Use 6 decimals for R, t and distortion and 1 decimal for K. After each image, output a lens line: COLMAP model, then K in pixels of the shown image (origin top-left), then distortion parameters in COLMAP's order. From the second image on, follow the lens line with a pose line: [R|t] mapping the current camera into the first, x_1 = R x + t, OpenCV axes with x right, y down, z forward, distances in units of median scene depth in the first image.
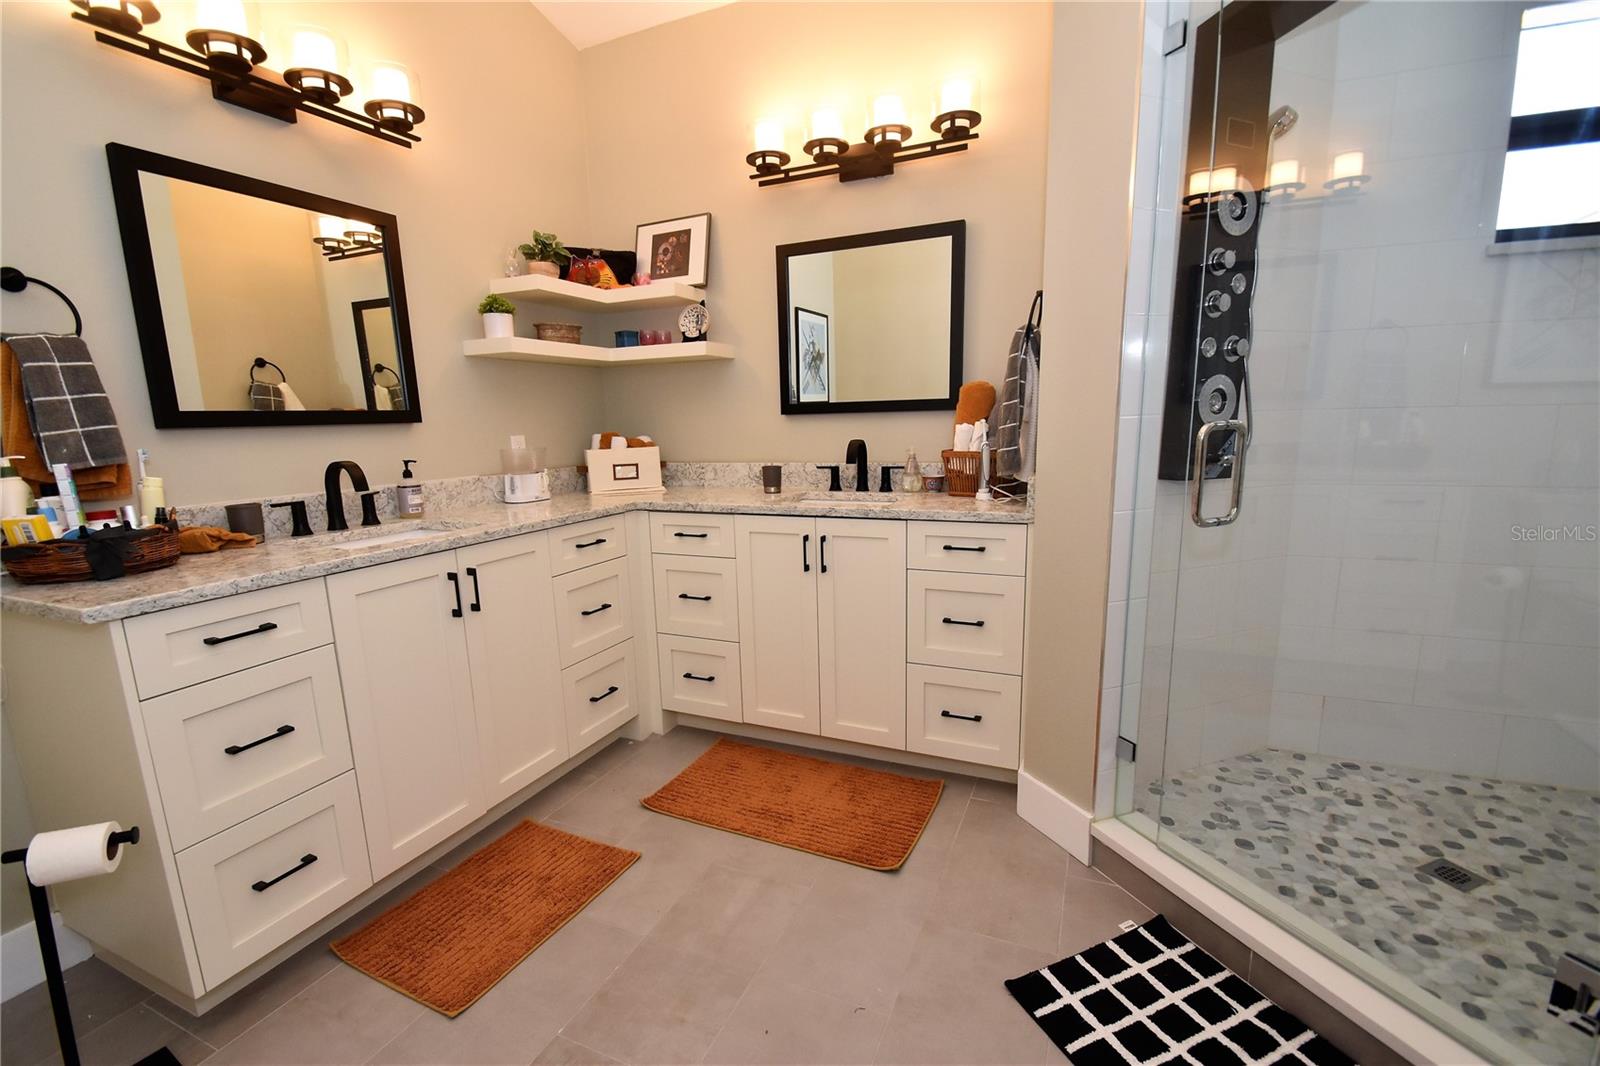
lens RADIAL K [[693.5, 0, 805.4], [0, 693.5, 538.3], [0, 0, 1]] dist [0.001364, -0.008518]
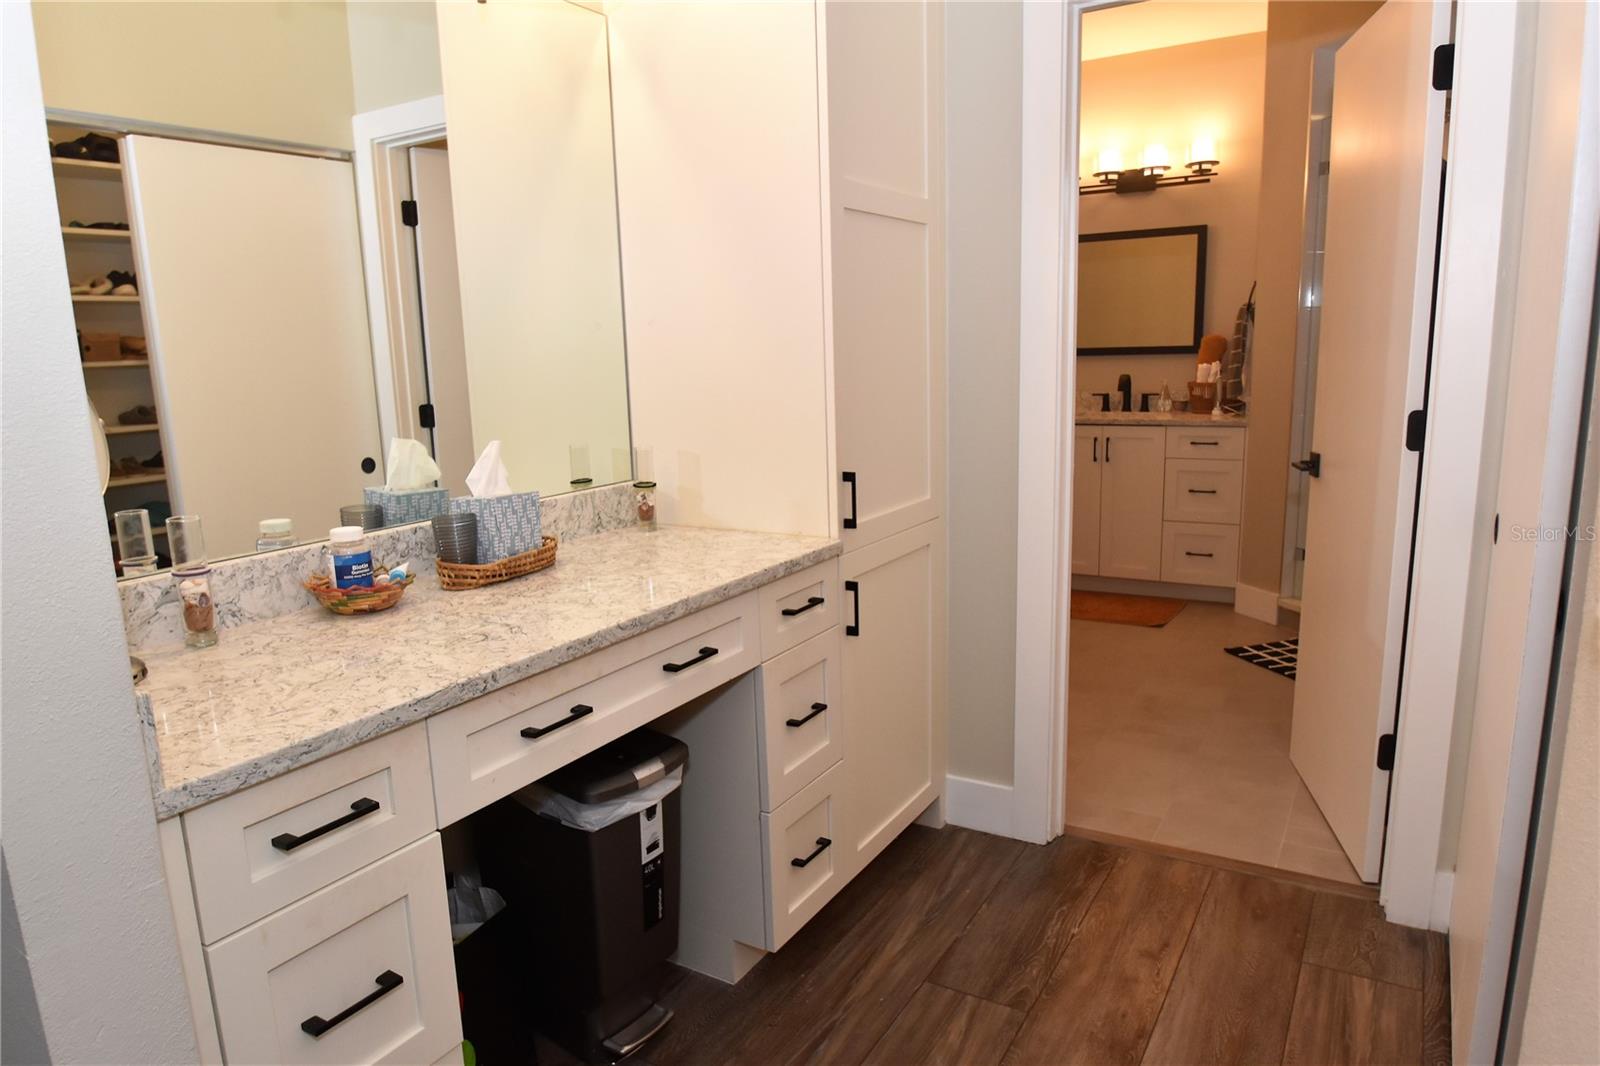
lens RADIAL K [[996.1, 0, 794.9], [0, 996.1, 533.4], [0, 0, 1]] dist [-0.022839, -0.004984]
pose [[0.989348, 0.016636, -0.144619, -0.343218], [-0.013686, 0.999678, 0.021371, 0.173318], [0.144927, -0.019164, 0.989257, -1.300874]]
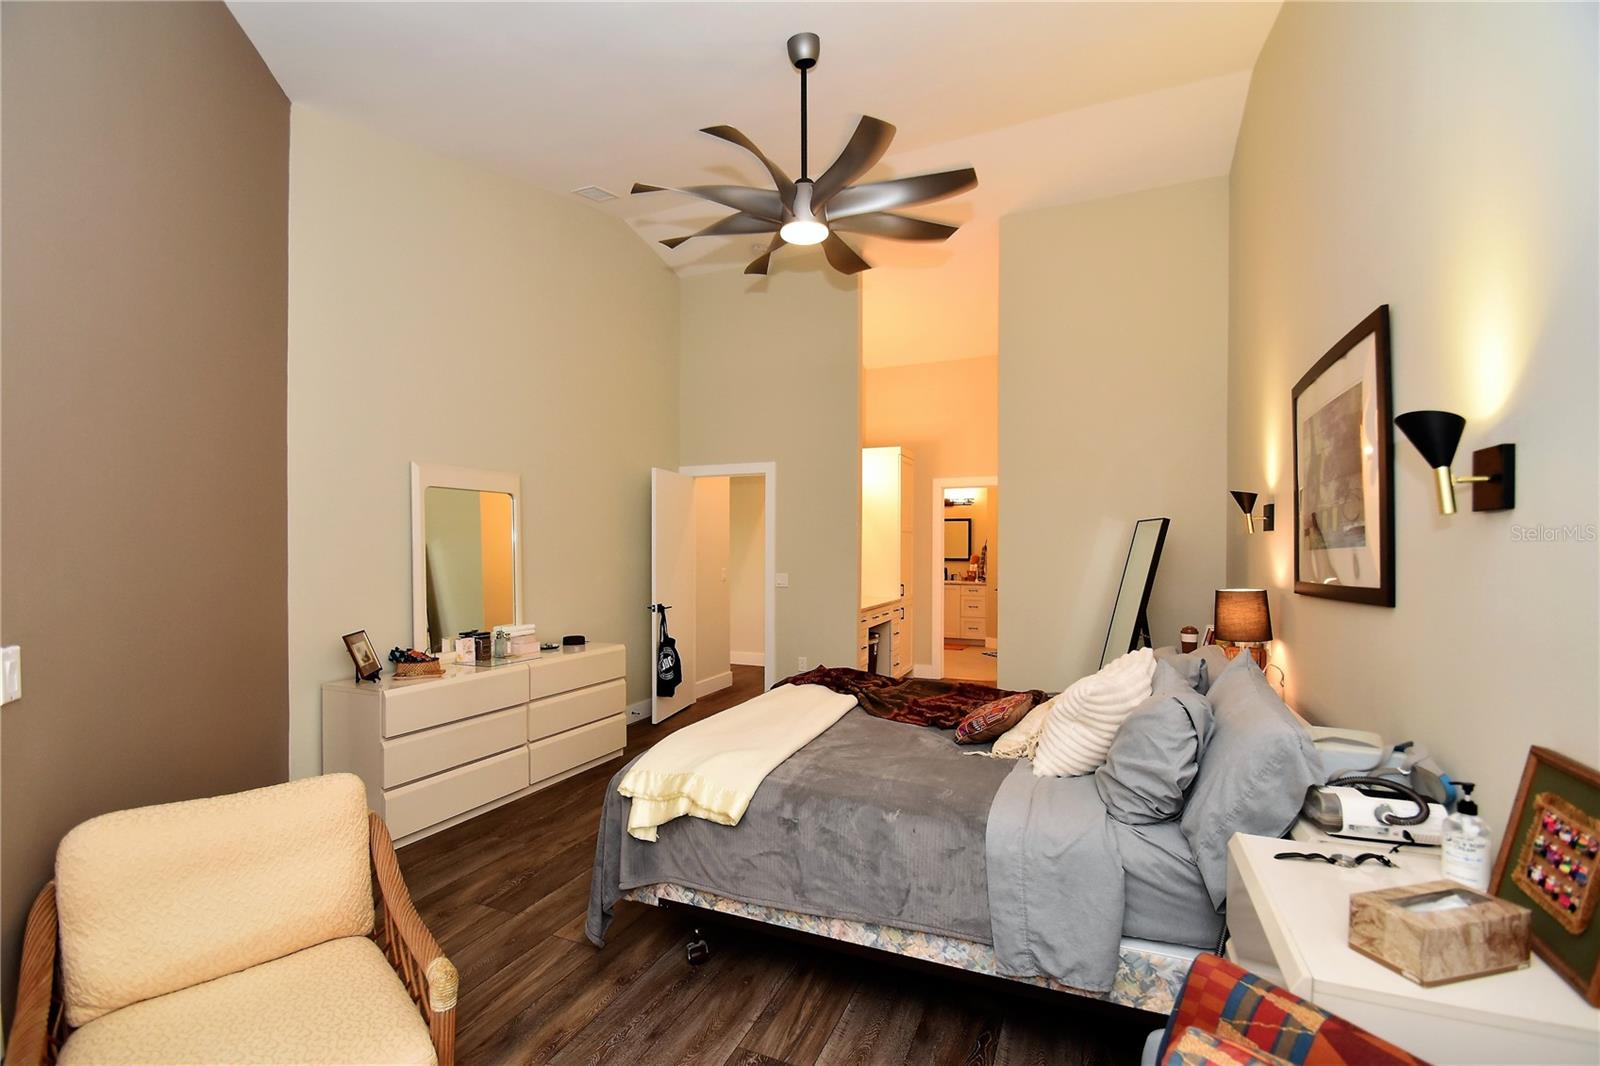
lens RADIAL K [[693.5, 0, 806.1], [0, 693.5, 538.9], [0, 0, 1]] dist [0.001364, -0.008518]
pose [[0.999646, 0.025397, 0.007877, -0.896215], [-0.023579, 0.983579, -0.178931, 0.505543], [-0.012292, 0.178682, 0.983830, -3.475165]]
